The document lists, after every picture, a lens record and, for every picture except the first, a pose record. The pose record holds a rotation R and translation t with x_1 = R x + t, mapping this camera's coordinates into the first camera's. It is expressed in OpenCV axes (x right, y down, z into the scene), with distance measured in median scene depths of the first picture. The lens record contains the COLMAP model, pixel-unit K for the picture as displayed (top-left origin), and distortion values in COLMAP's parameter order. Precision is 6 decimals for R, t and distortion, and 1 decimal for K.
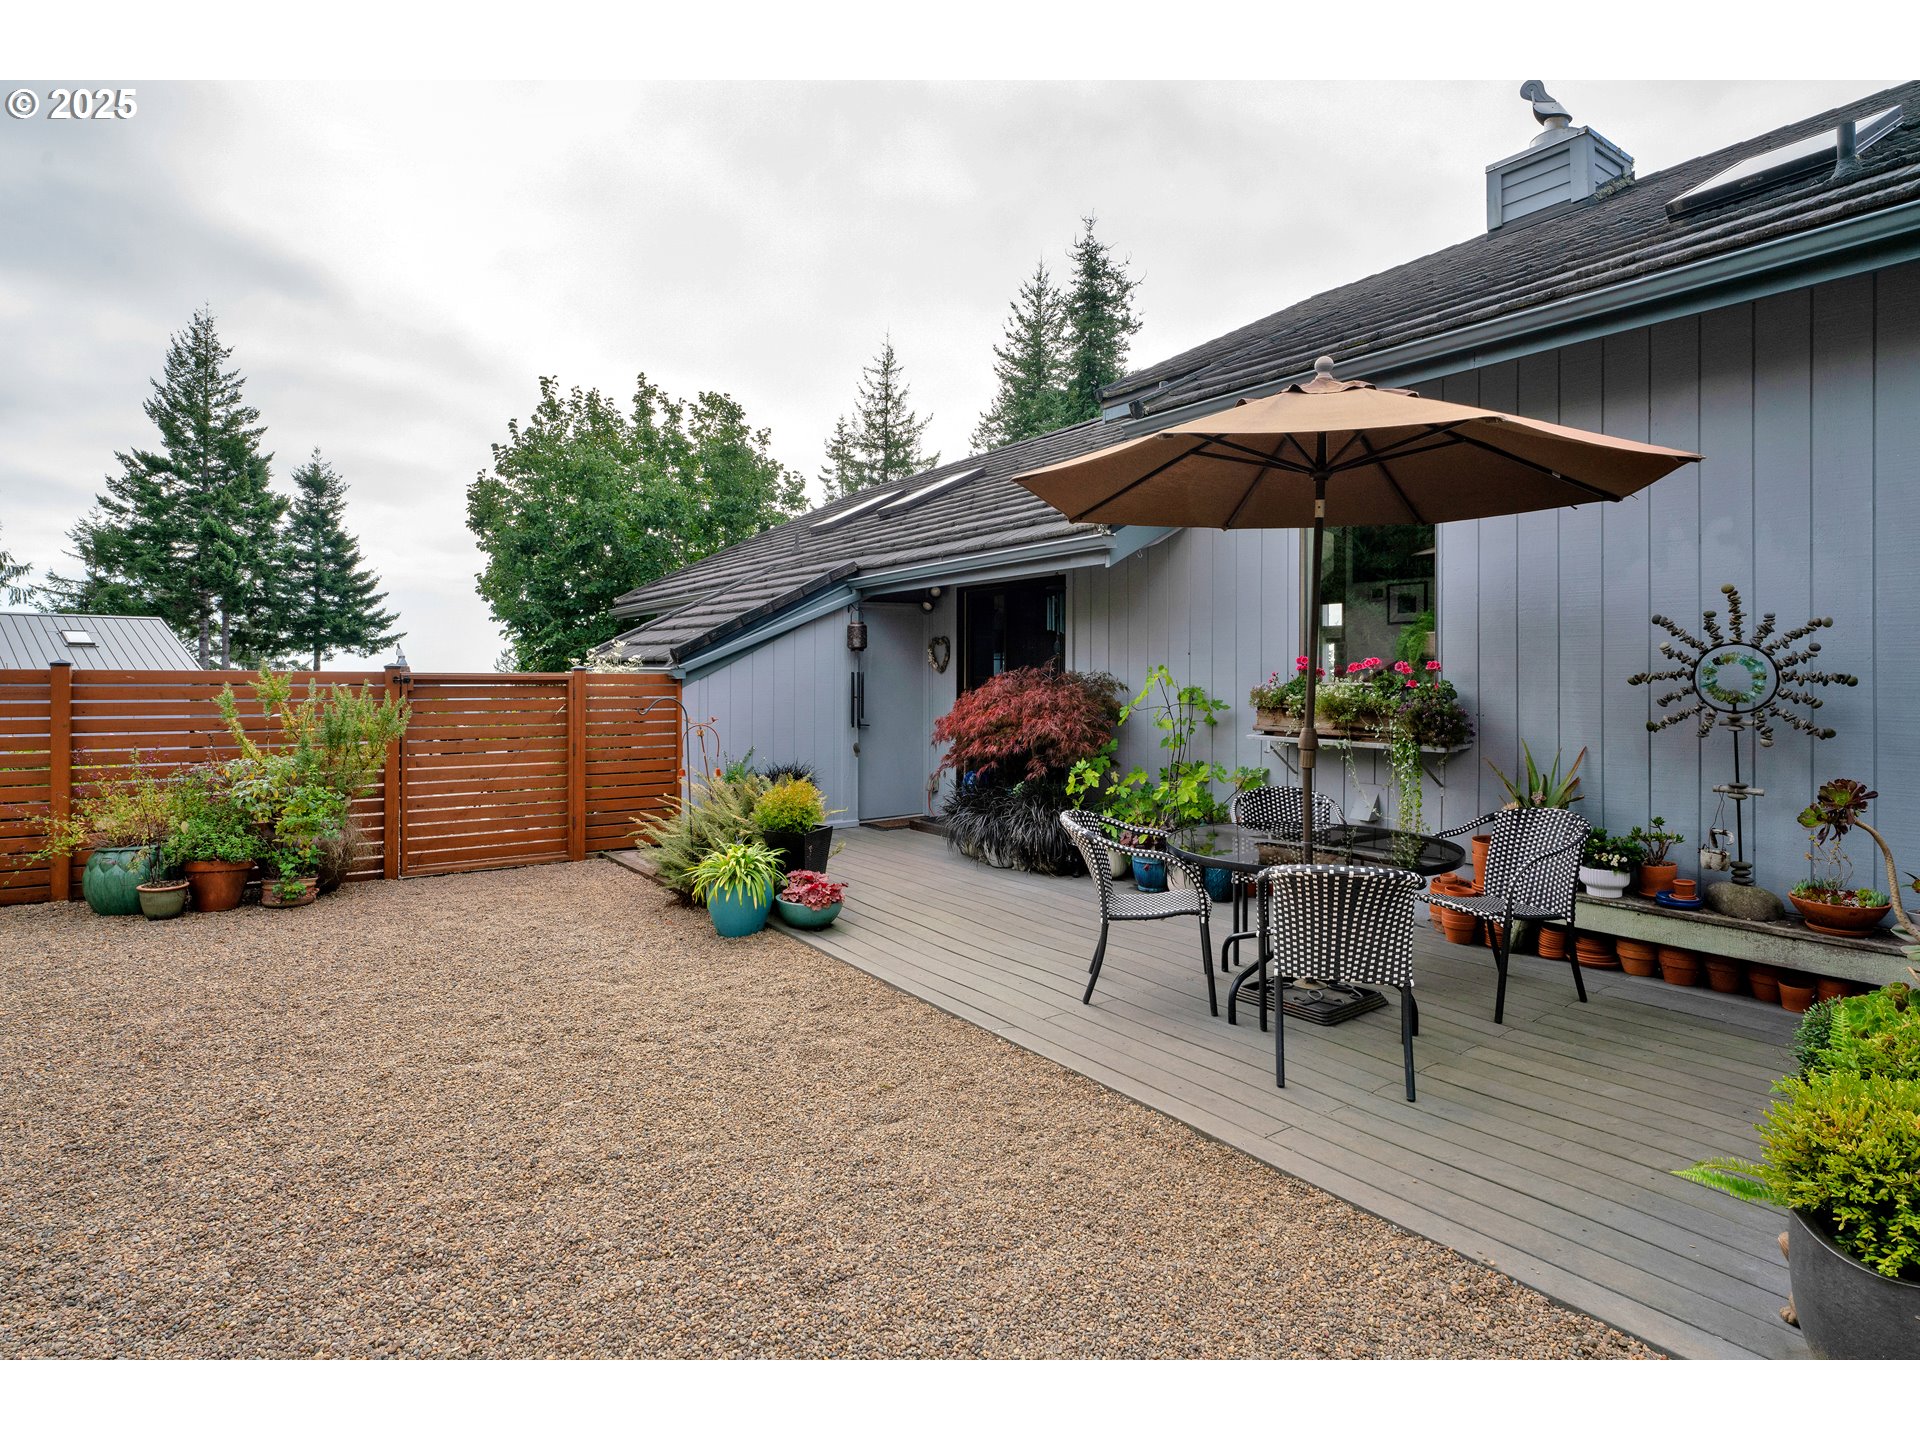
lens RADIAL K [[1048.7, 0, 947.6], [0, 1048.7, 676.1], [0, 0, 1]] dist [0.015872, 0.002613]
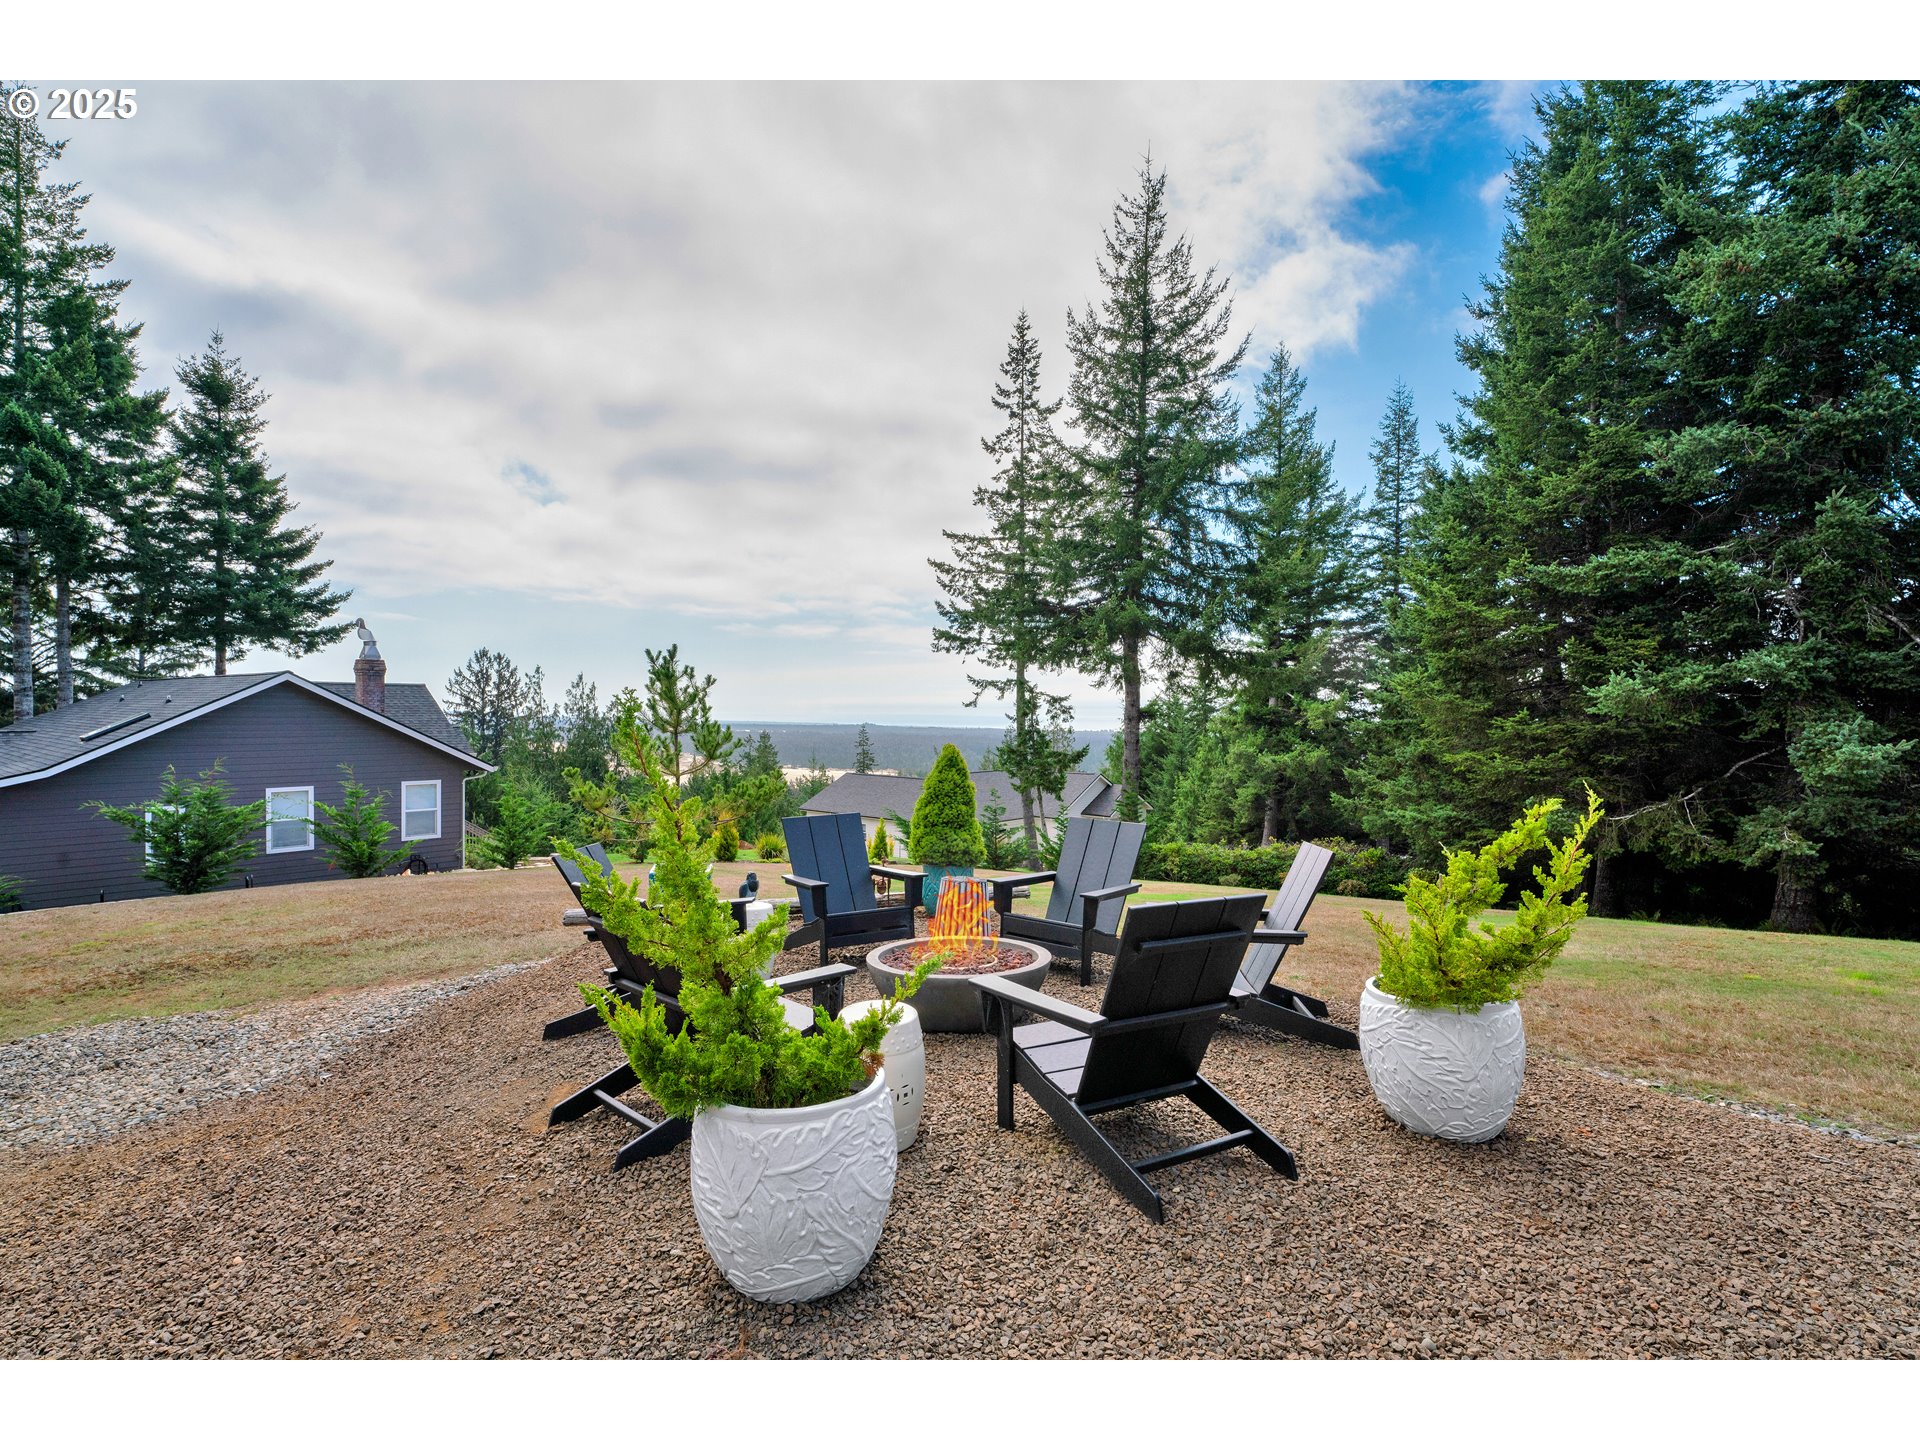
lens RADIAL K [[952.0, 0, 962.5], [0, 952.0, 730.3], [0, 0, 1]] dist [-0.008375, 0.001640]
pose [[0.993995, 0.001295, 0.109420, -0.206984], [-0.004072, 0.999675, 0.025159, 0.011895], [-0.109352, -0.025454, 0.993677, 0.369257]]
